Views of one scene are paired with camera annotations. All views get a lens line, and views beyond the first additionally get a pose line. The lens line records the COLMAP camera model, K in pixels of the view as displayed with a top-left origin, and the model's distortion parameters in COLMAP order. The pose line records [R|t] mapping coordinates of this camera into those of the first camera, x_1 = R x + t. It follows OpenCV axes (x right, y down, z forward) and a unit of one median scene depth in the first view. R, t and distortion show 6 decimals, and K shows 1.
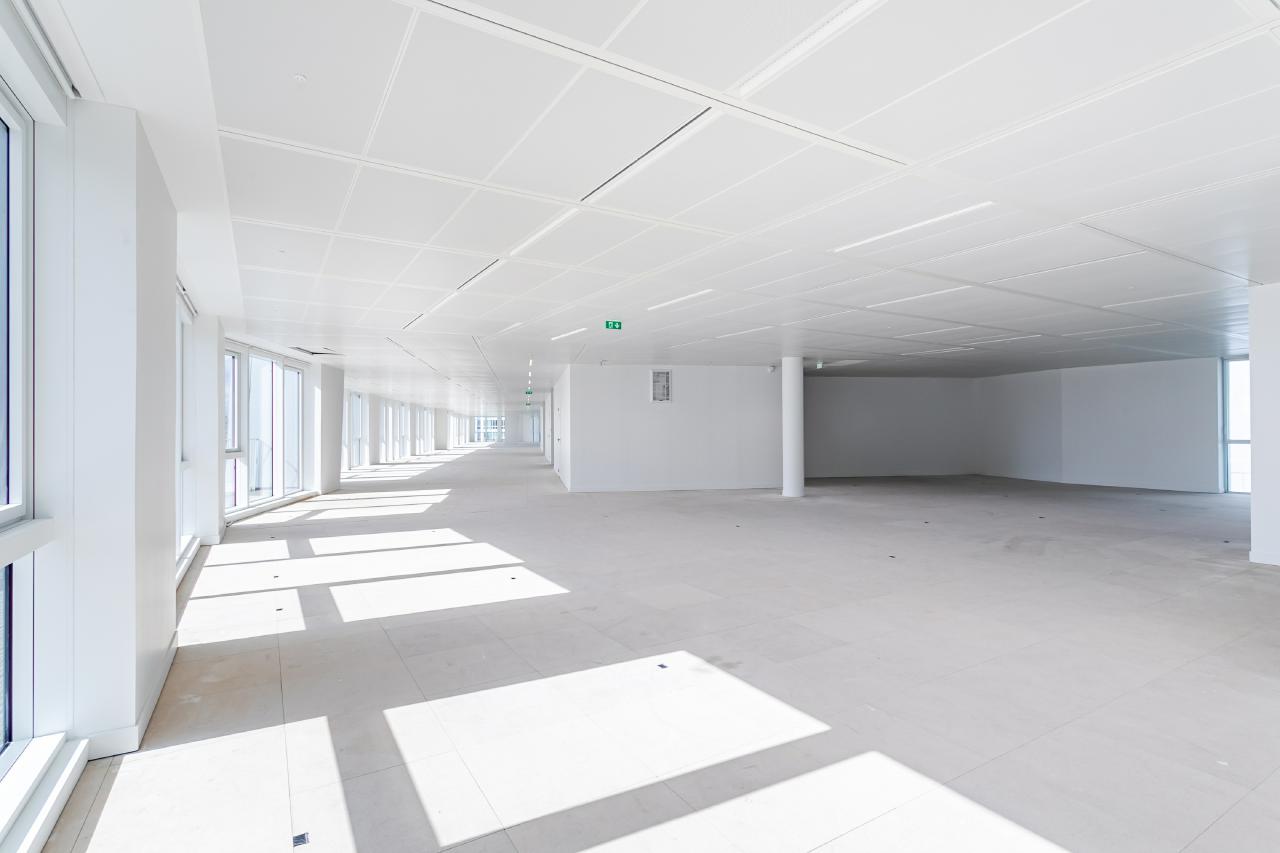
lens RADIAL K [[616.5, 0, 644.6], [0, 616.5, 426.2], [0, 0, 1]] dist [-0.001224, -0.001596]
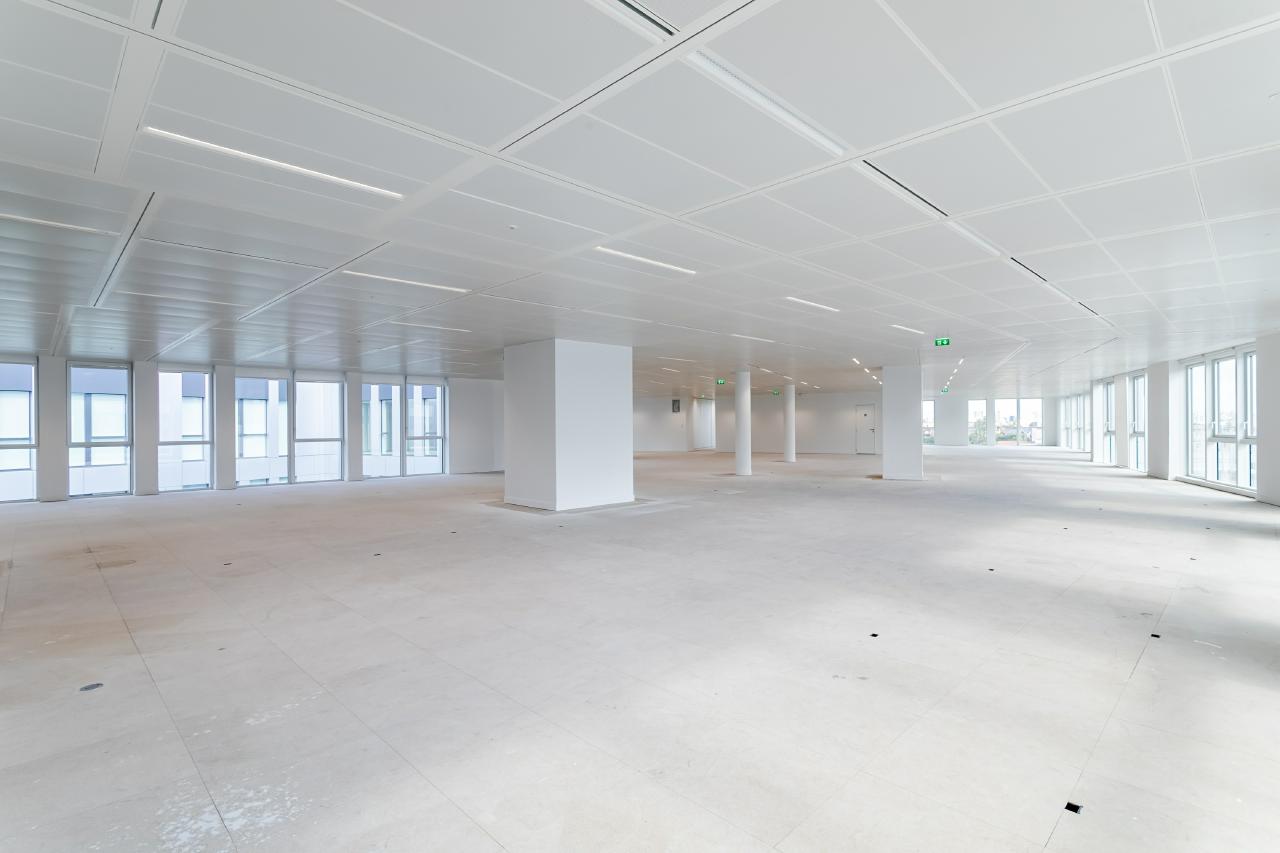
lens RADIAL K [[616.5, 0, 644.3], [0, 616.5, 422.3], [0, 0, 1]] dist [-0.001224, -0.001596]
pose [[-0.223202, -0.002882, 0.974768, -0.319611], [-0.006926, 0.999975, 0.001371, -0.005344], [-0.974748, -0.006446, -0.223216, 0.556475]]
